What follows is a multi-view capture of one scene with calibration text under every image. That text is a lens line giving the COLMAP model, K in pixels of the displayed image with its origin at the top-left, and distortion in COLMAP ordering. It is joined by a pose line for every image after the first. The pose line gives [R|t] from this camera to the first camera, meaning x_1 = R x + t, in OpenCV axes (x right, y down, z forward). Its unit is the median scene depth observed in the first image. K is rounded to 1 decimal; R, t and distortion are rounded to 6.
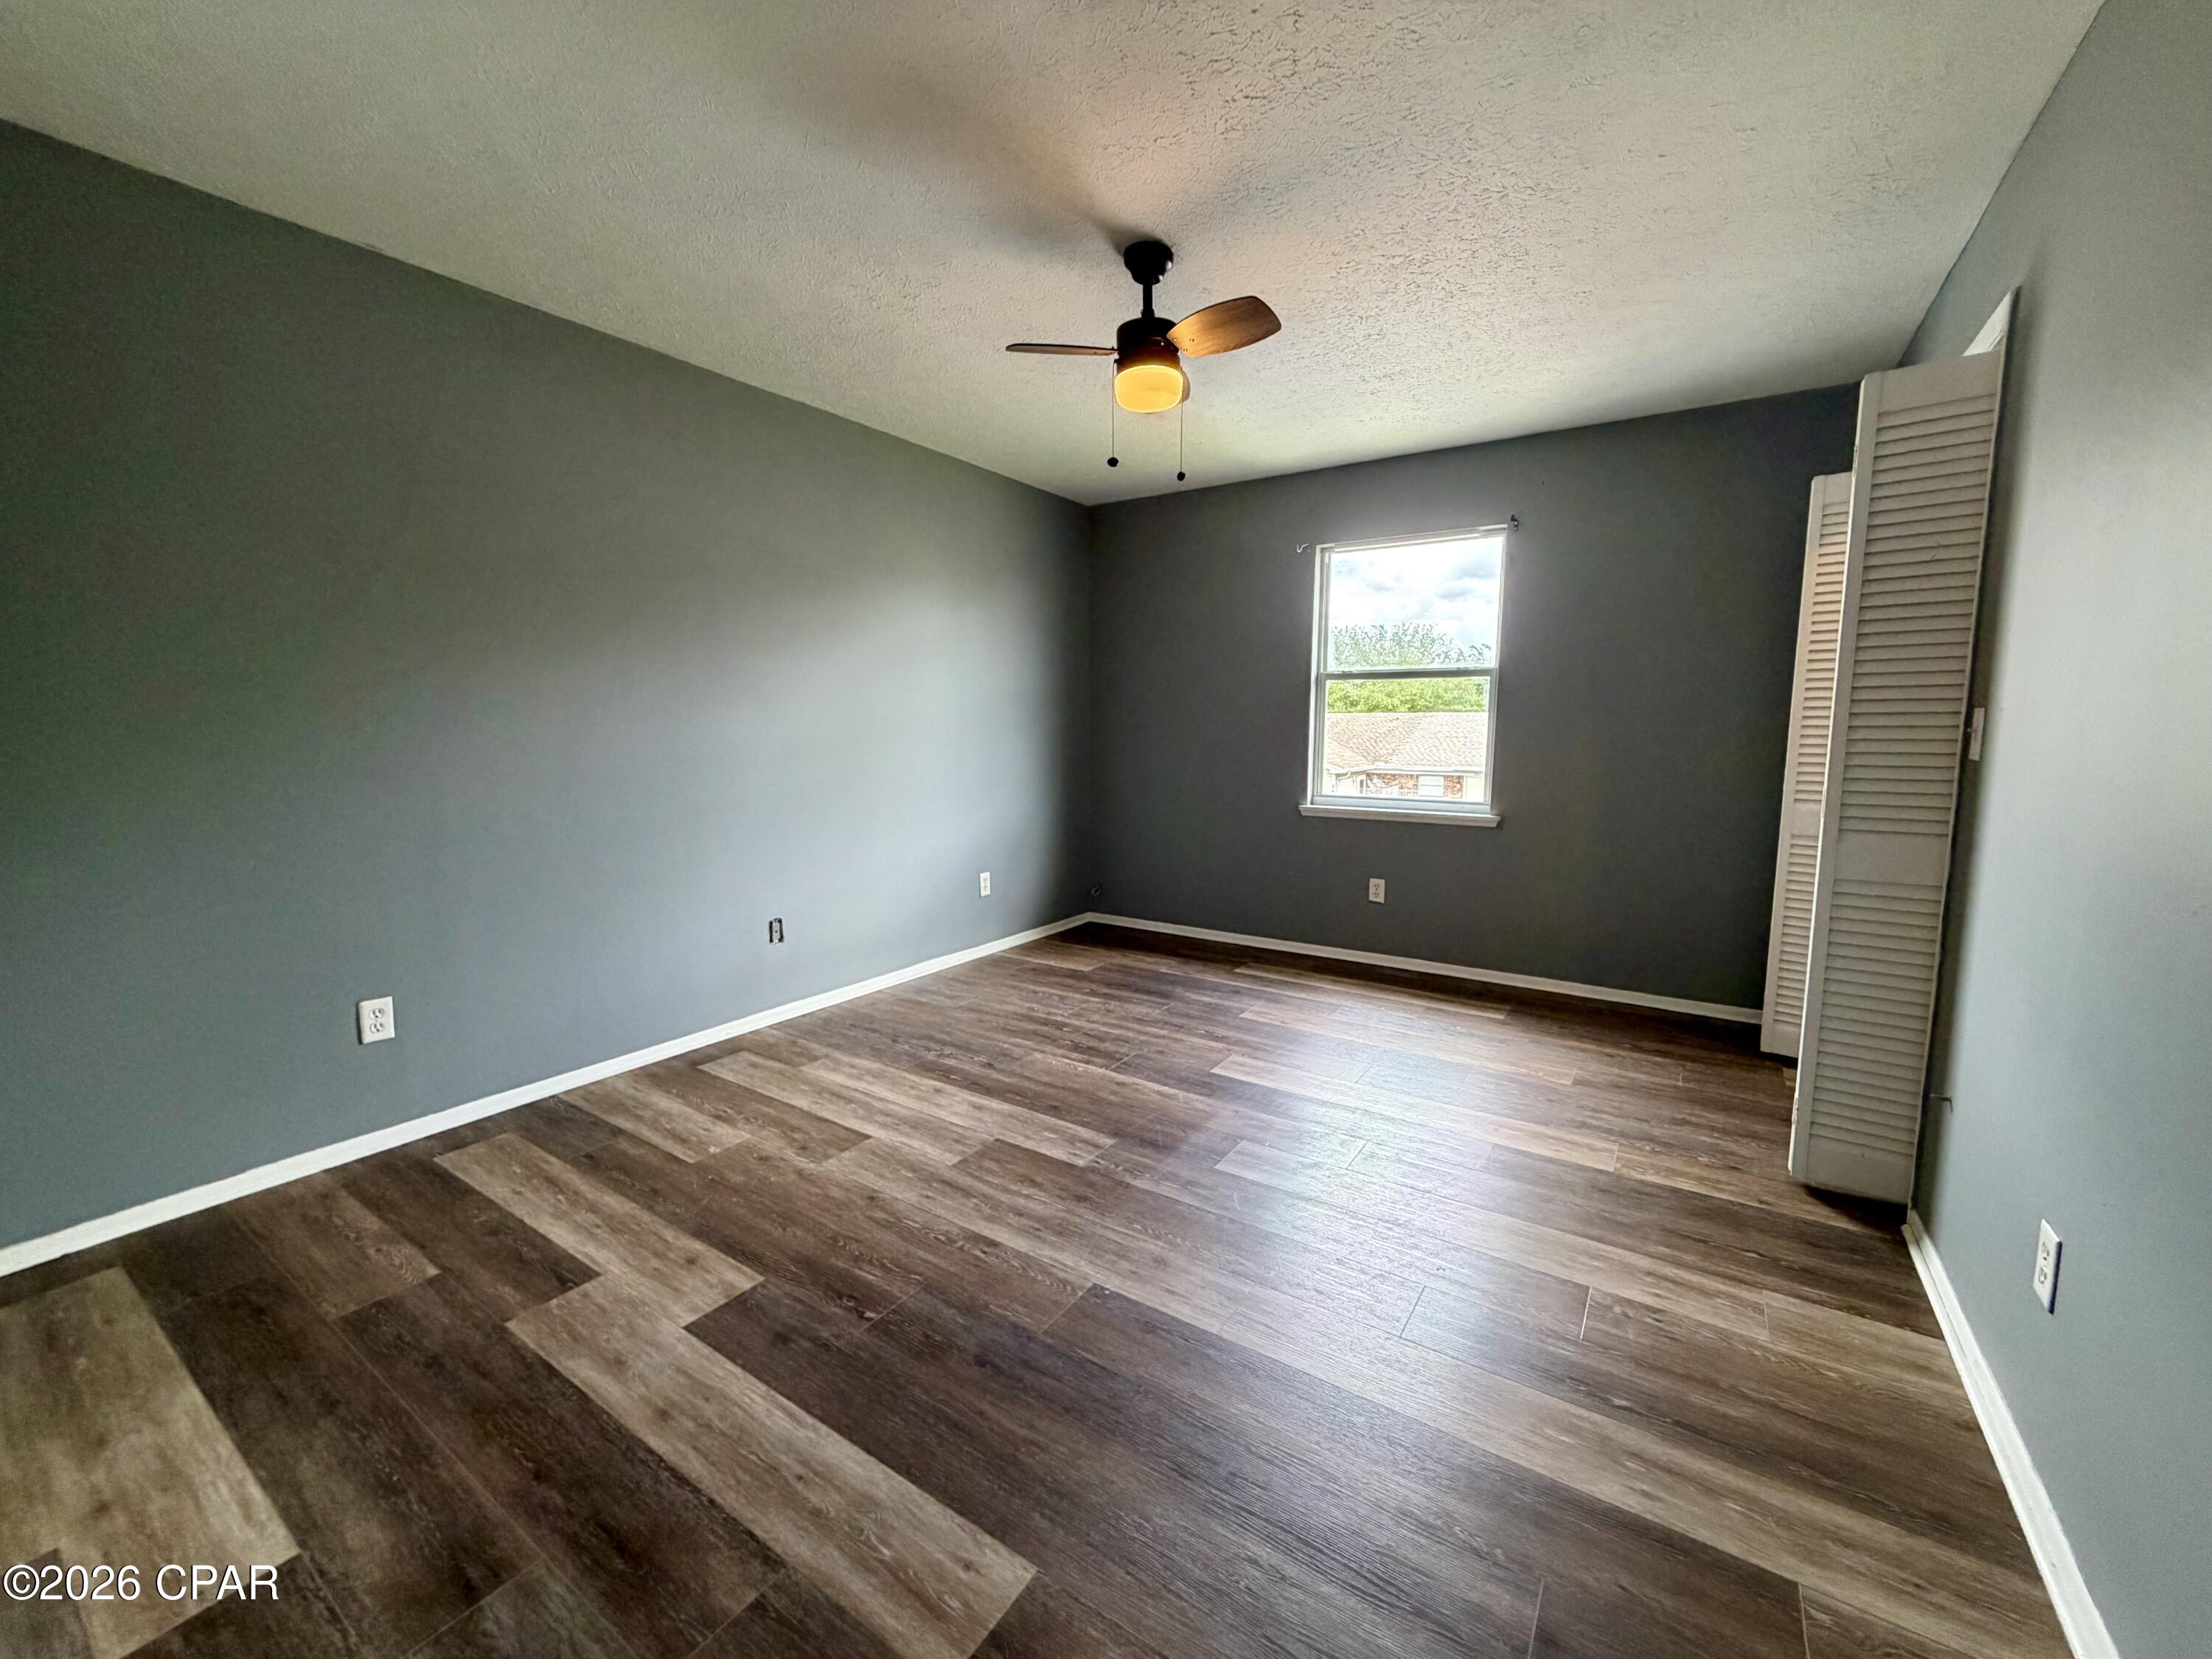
lens RADIAL K [[882.7, 0, 1102.7], [0, 882.7, 833.0], [0, 0, 1]] dist [-0.000351, 0.000615]
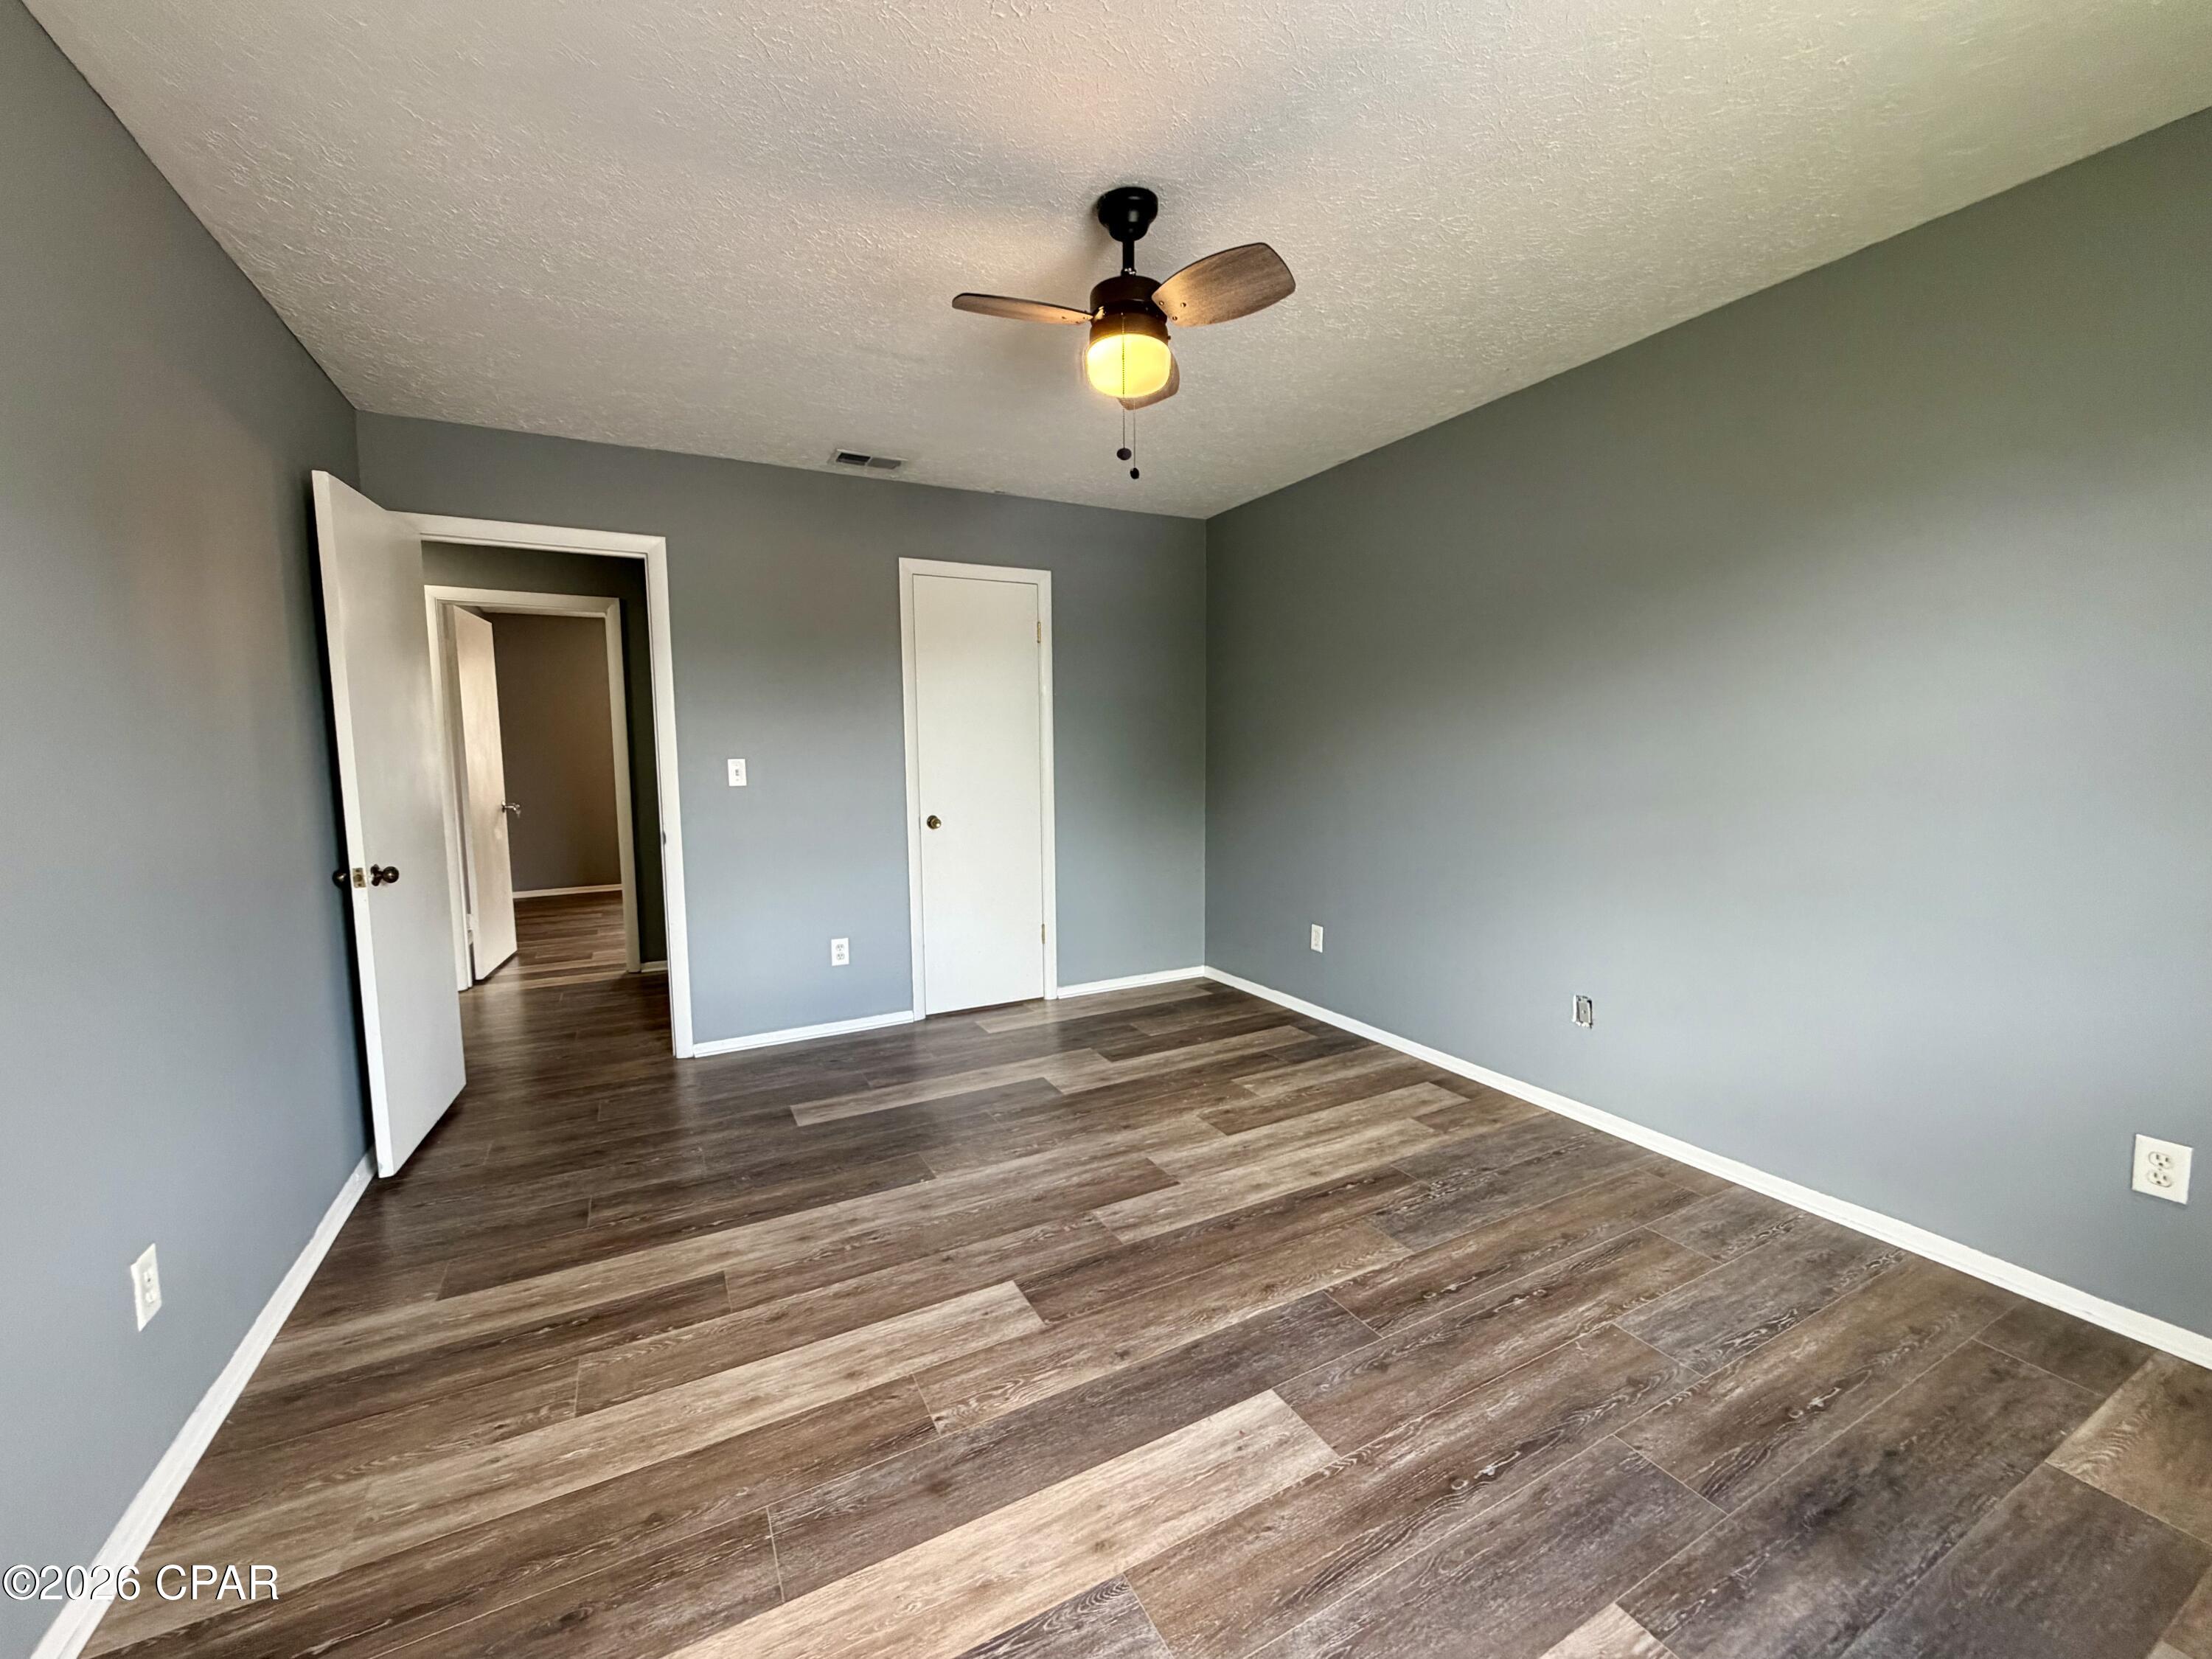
lens RADIAL K [[882.7, 0, 1099.7], [0, 882.7, 832.1], [0, 0, 1]] dist [-0.000351, 0.000615]
pose [[-0.479058, 0.089445, -0.873214, 0.702444], [-0.094814, 0.983702, 0.152779, -0.173936], [0.872648, 0.155983, -0.462770, 1.222780]]
